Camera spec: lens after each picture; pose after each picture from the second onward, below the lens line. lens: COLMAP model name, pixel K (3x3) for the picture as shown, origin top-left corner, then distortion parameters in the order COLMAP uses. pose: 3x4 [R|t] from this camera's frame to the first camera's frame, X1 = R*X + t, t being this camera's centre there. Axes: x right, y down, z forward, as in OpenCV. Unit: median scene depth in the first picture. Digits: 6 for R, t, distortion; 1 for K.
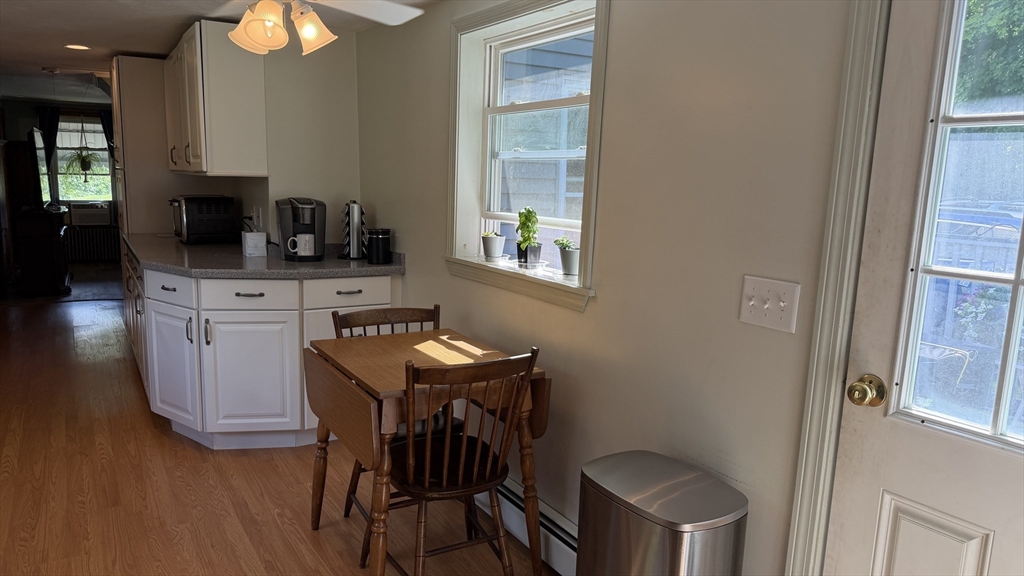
lens RADIAL K [[717.3, 0, 512.0], [0, 717.3, 288.0], [0, 0, 1]] dist [0.090448, -0.135430]
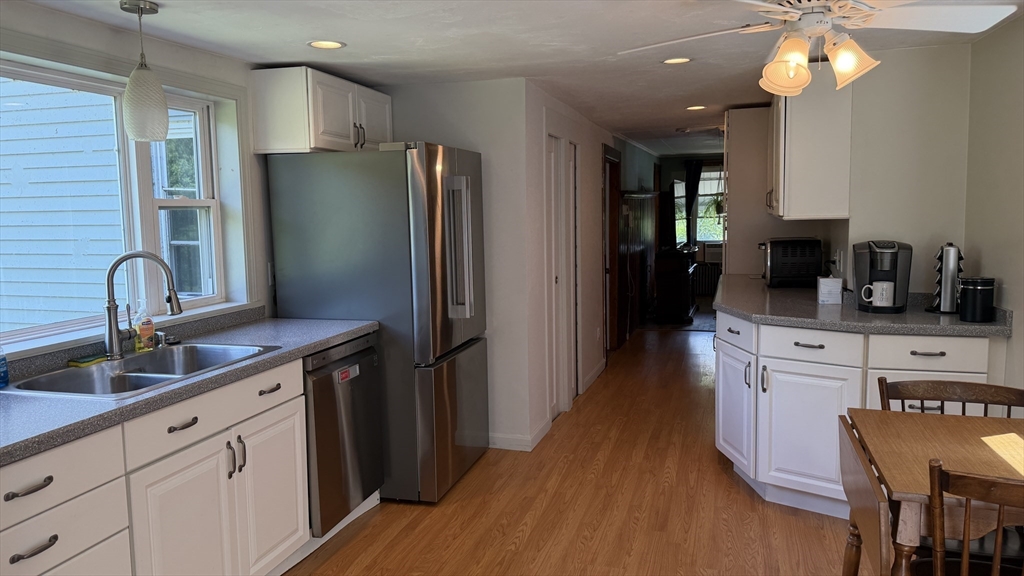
lens RADIAL K [[717.3, 0, 512.0], [0, 717.3, 288.0], [0, 0, 1]] dist [0.090448, -0.135430]
pose [[0.671796, 0.039370, -0.739689, 0.069988], [-0.074711, 0.997096, -0.014784, -0.021349], [0.736959, 0.065195, 0.672786, 0.073891]]
